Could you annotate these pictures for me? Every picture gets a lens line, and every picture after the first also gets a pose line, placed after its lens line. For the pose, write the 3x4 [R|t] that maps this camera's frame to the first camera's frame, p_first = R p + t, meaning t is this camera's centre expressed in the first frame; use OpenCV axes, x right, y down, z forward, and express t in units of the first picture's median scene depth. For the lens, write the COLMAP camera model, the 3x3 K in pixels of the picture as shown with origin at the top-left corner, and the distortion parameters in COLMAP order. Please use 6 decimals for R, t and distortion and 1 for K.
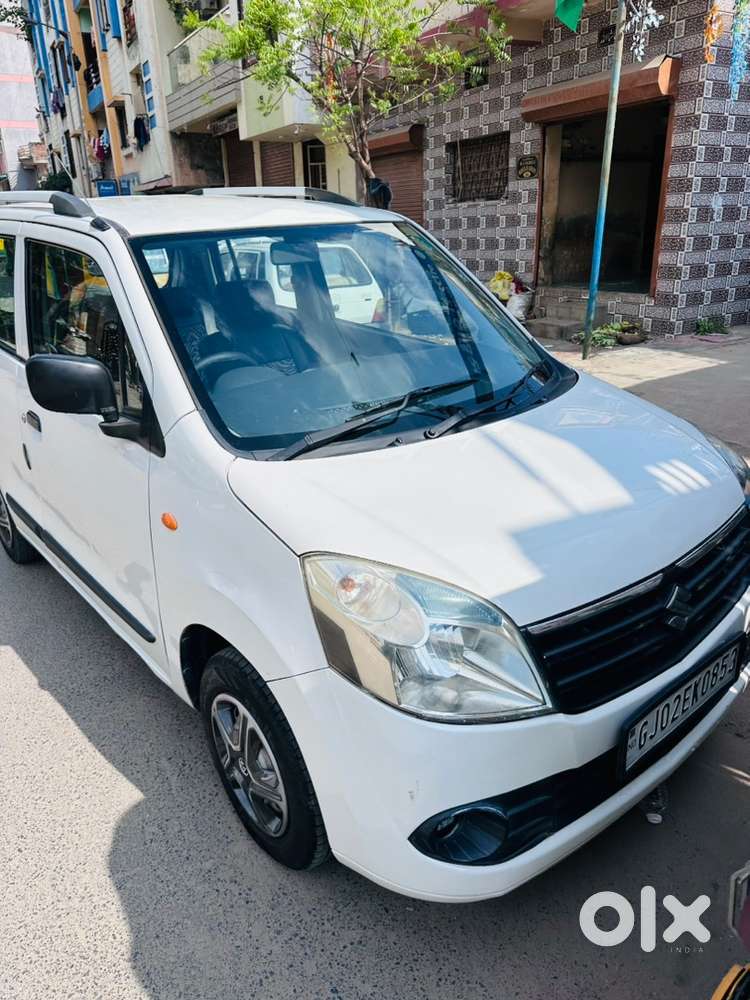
lens RADIAL K [[705.2, 0, 365.4], [0, 705.2, 507.0], [0, 0, 1]] dist [0.001300, -0.010727]
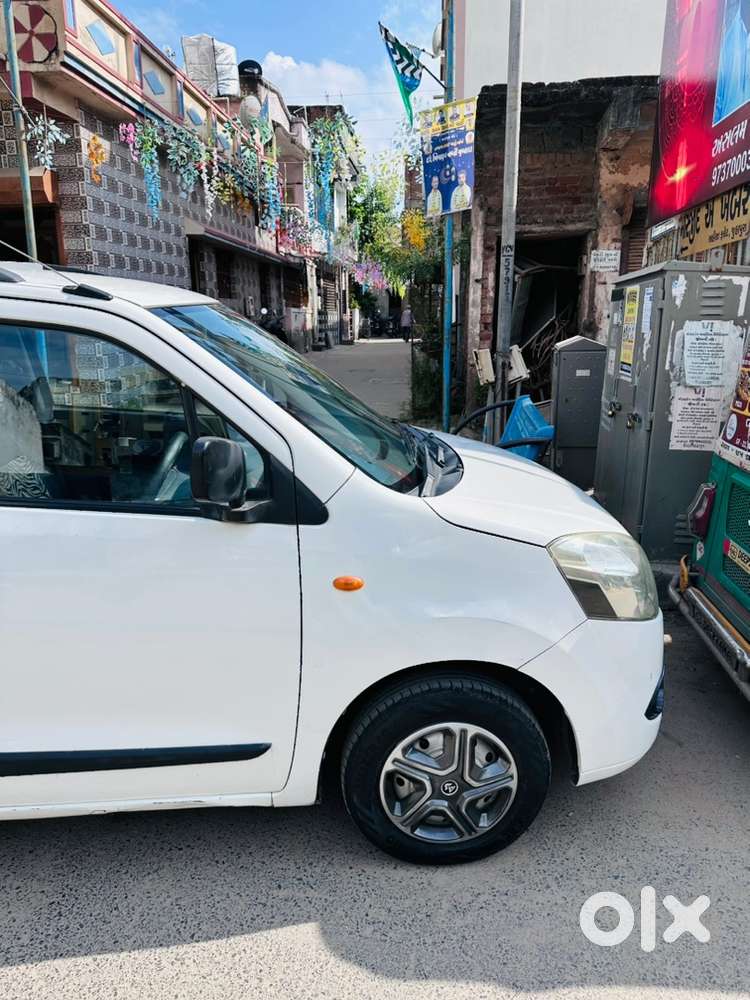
lens RADIAL K [[714.5, 0, 380.9], [0, 714.5, 495.4], [0, 0, 1]] dist [0.012507, -0.016538]
pose [[0.575439, -0.174037, 0.799112, -0.206448], [0.289843, 0.957074, -0.000276, -0.016886], [-0.764762, 0.231776, 0.601182, 0.065871]]
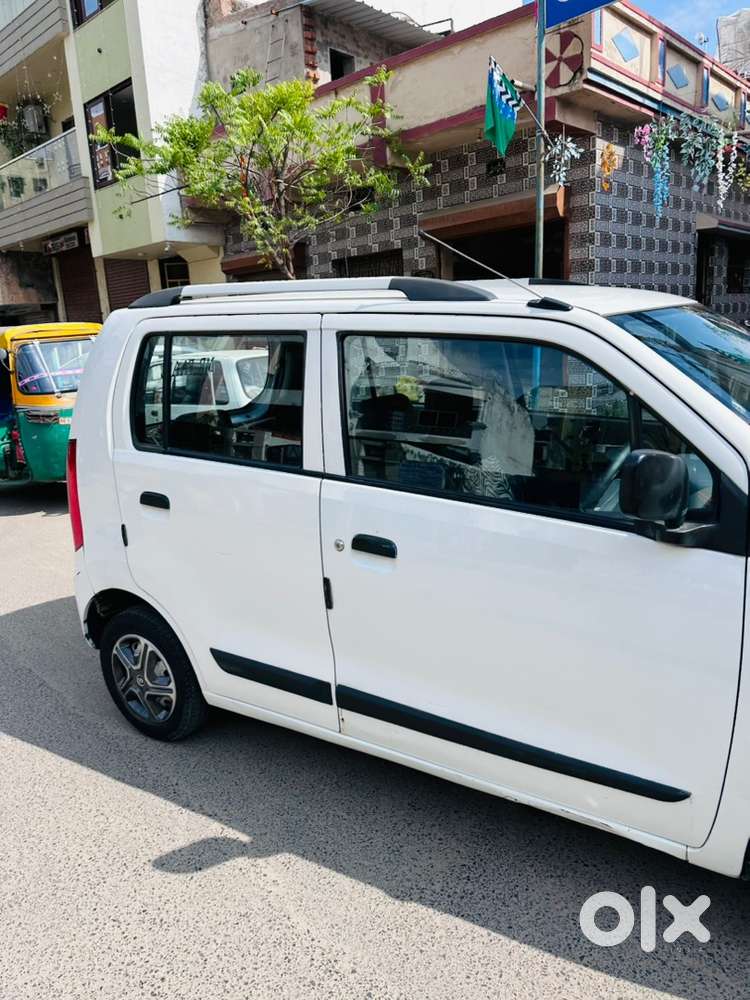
lens RADIAL K [[715.9, 0, 374.9], [0, 715.9, 494.7], [0, 0, 1]] dist [0.018977, -0.021410]
pose [[0.957215, -0.086602, 0.276116, -0.195252], [0.131750, 0.979963, -0.149381, -0.016295], [-0.257647, 0.179368, 0.949445, 0.060523]]
